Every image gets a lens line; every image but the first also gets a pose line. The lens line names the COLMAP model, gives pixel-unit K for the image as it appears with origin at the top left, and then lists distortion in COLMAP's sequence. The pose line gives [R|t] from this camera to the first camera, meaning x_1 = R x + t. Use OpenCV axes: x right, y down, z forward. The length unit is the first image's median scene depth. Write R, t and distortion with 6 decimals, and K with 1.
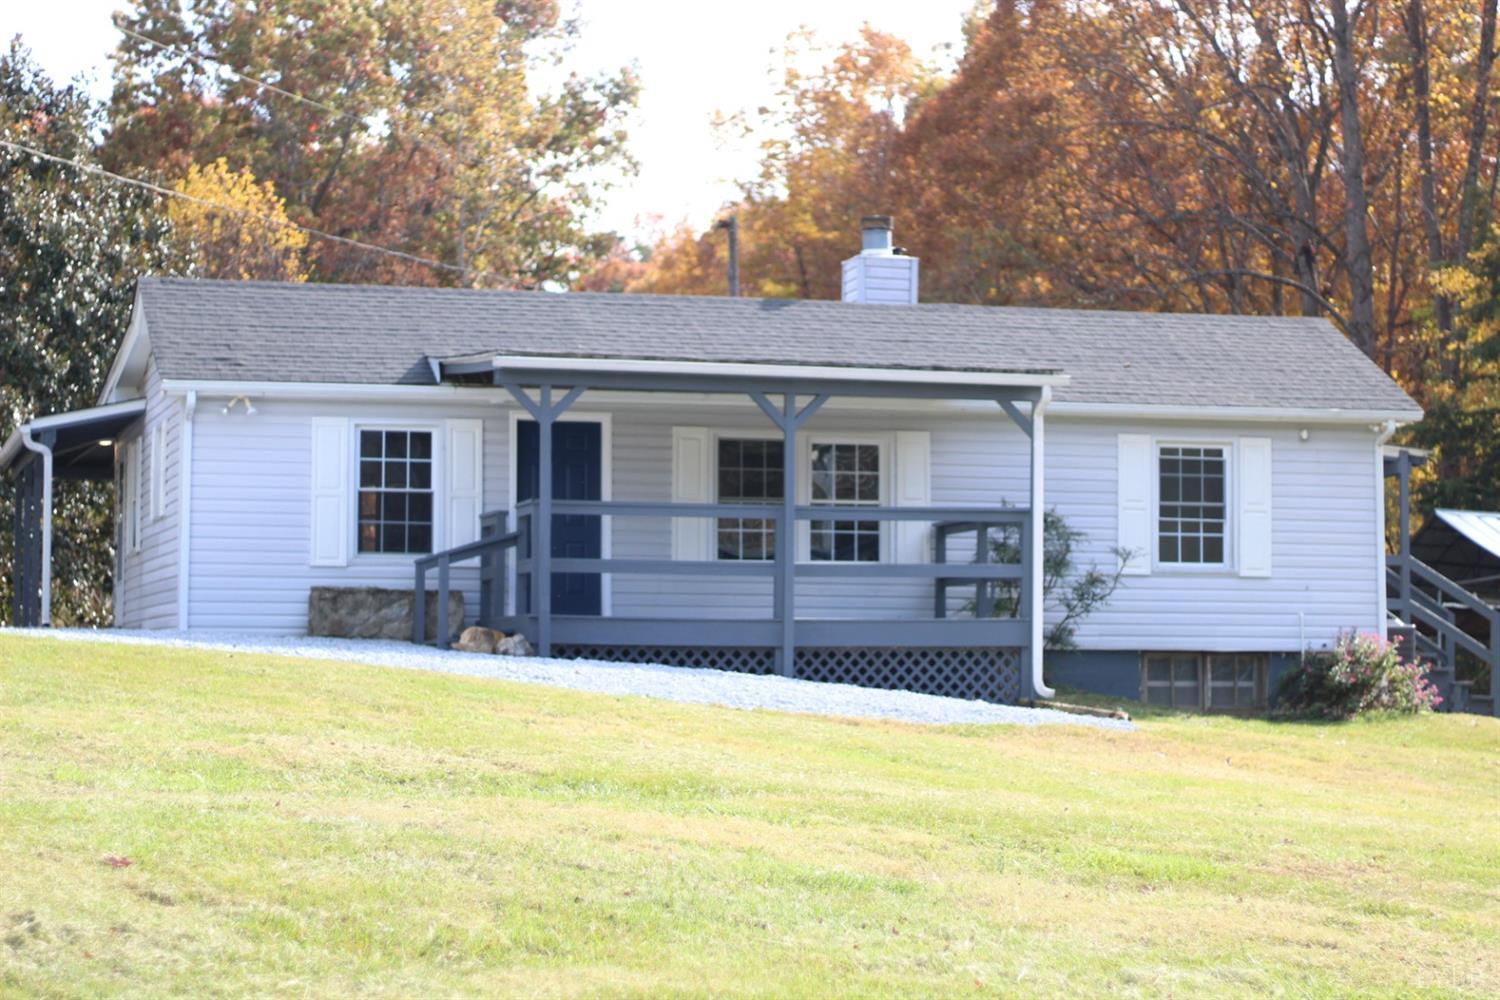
lens RADIAL K [[3422.0, 0, 750.0], [0, 3422.0, 500.0], [0, 0, 1]] dist [-0.070653, -0.256521]
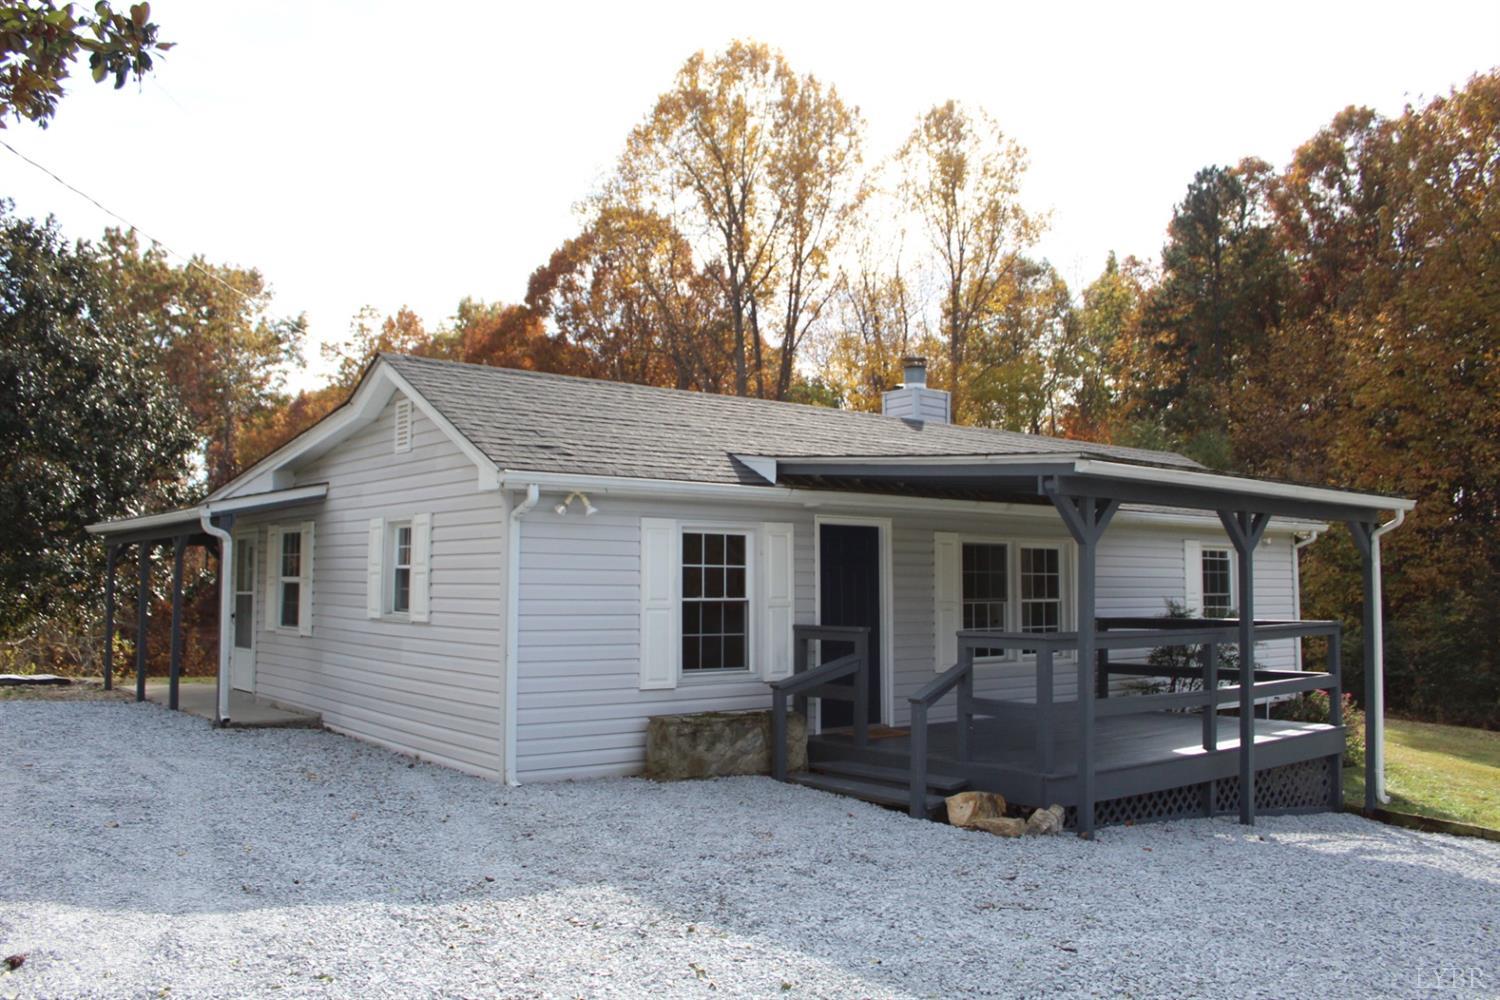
lens RADIAL K [[1230.2, 0, 750.0], [0, 1230.2, 500.0], [0, 0, 1]] dist [-0.105593, 0.007277]
pose [[0.915986, 0.027582, 0.400261, -0.226111], [-0.021294, 0.999570, -0.020149, -0.022859], [-0.400644, 0.009933, 0.916180, 0.694419]]
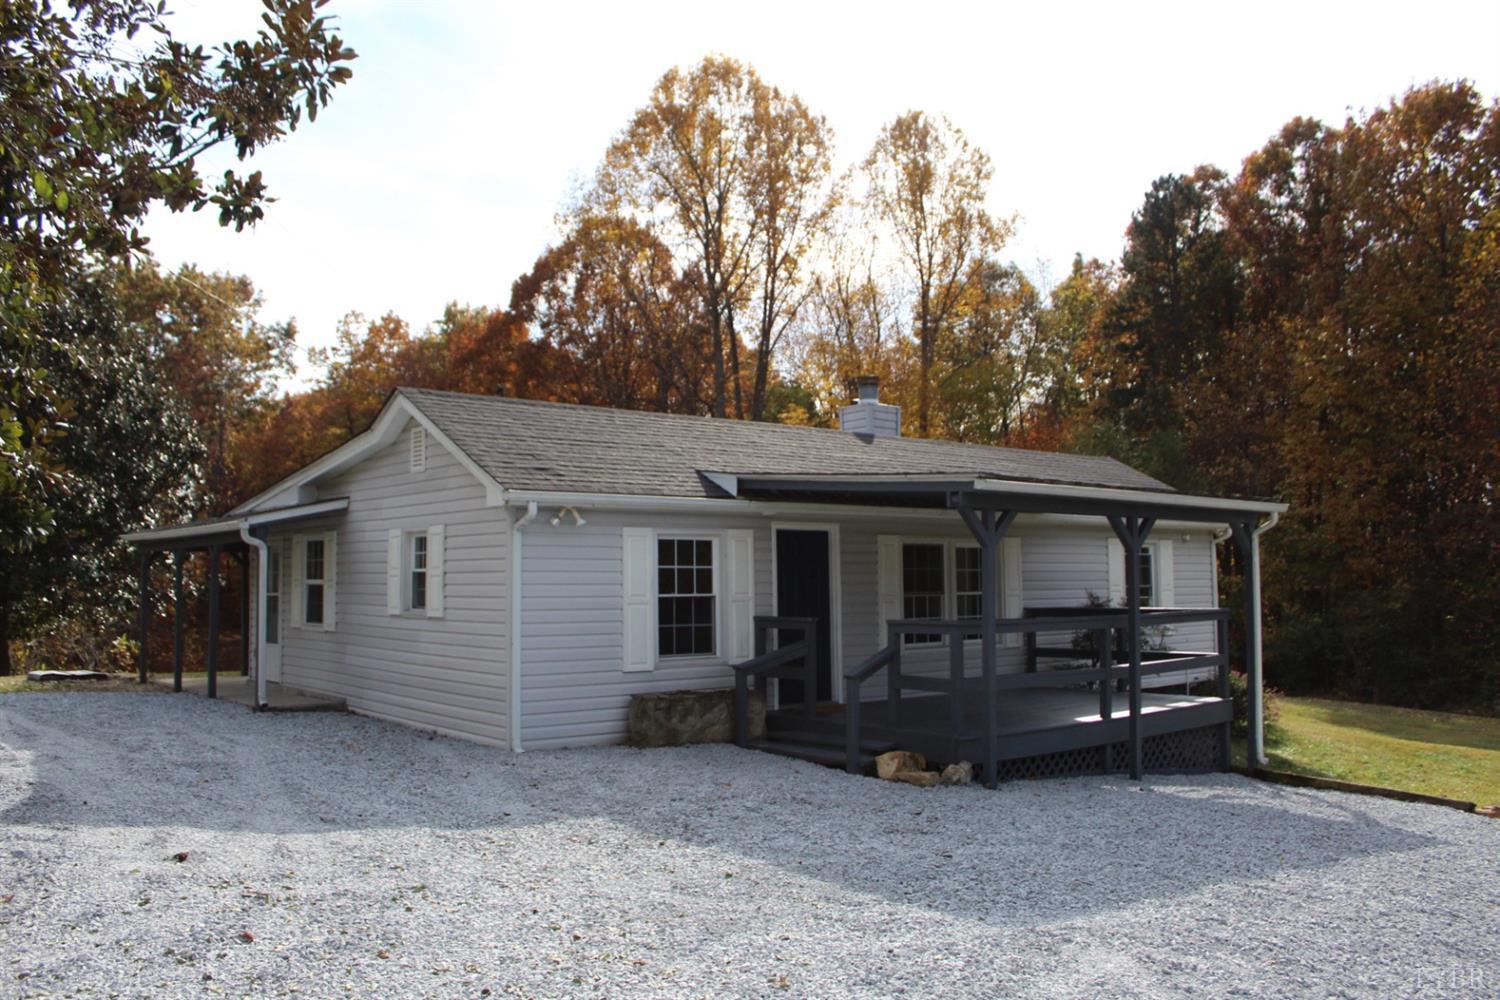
lens RADIAL K [[1237.2, 0, 732.4], [0, 1237.2, 504.3], [0, 0, 1]] dist [-0.115811, -0.001095]
pose [[0.916956, 0.014410, 0.398728, -0.244414], [-0.010295, 0.999869, -0.012459, -0.026618], [-0.398855, 0.007320, 0.916985, 0.637372]]
